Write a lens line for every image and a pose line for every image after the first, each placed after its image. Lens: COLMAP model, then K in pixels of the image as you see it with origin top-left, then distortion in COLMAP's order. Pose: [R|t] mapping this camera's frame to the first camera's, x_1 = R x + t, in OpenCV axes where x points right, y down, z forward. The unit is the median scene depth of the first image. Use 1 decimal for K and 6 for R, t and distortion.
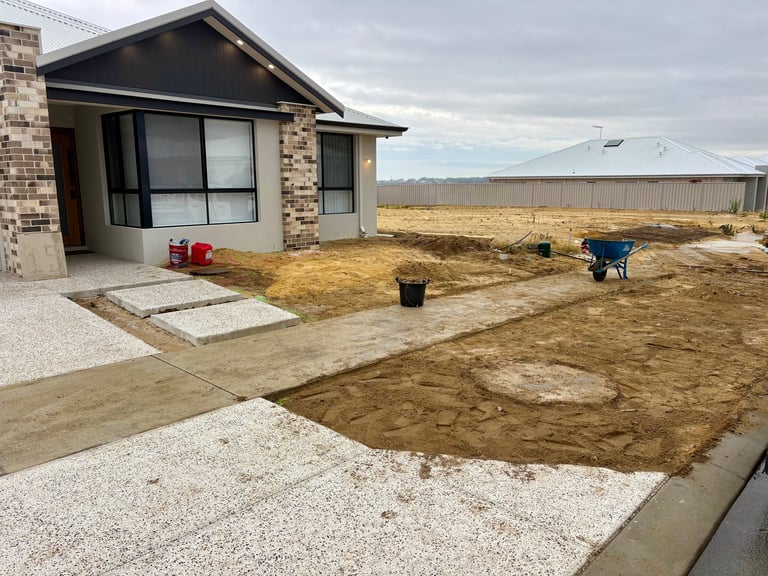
lens RADIAL K [[575.3, 0, 384.0], [0, 575.3, 288.0], [0, 0, 1]] dist [0.077241, -0.075165]
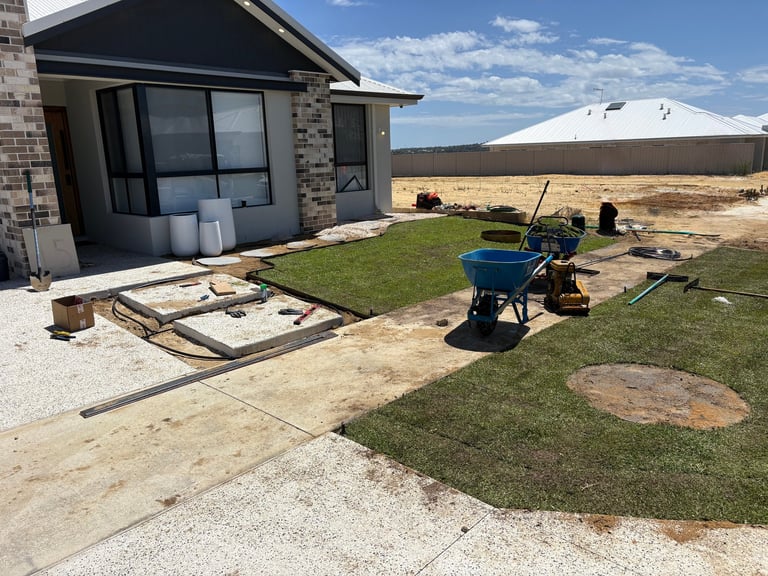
lens RADIAL K [[575.3, 0, 384.0], [0, 575.3, 288.0], [0, 0, 1]] dist [0.077241, -0.075165]
pose [[0.999433, -0.031300, 0.012425, -0.061568], [0.030643, 0.998280, 0.049982, -0.023873], [-0.013968, -0.049573, 0.998673, 0.079936]]
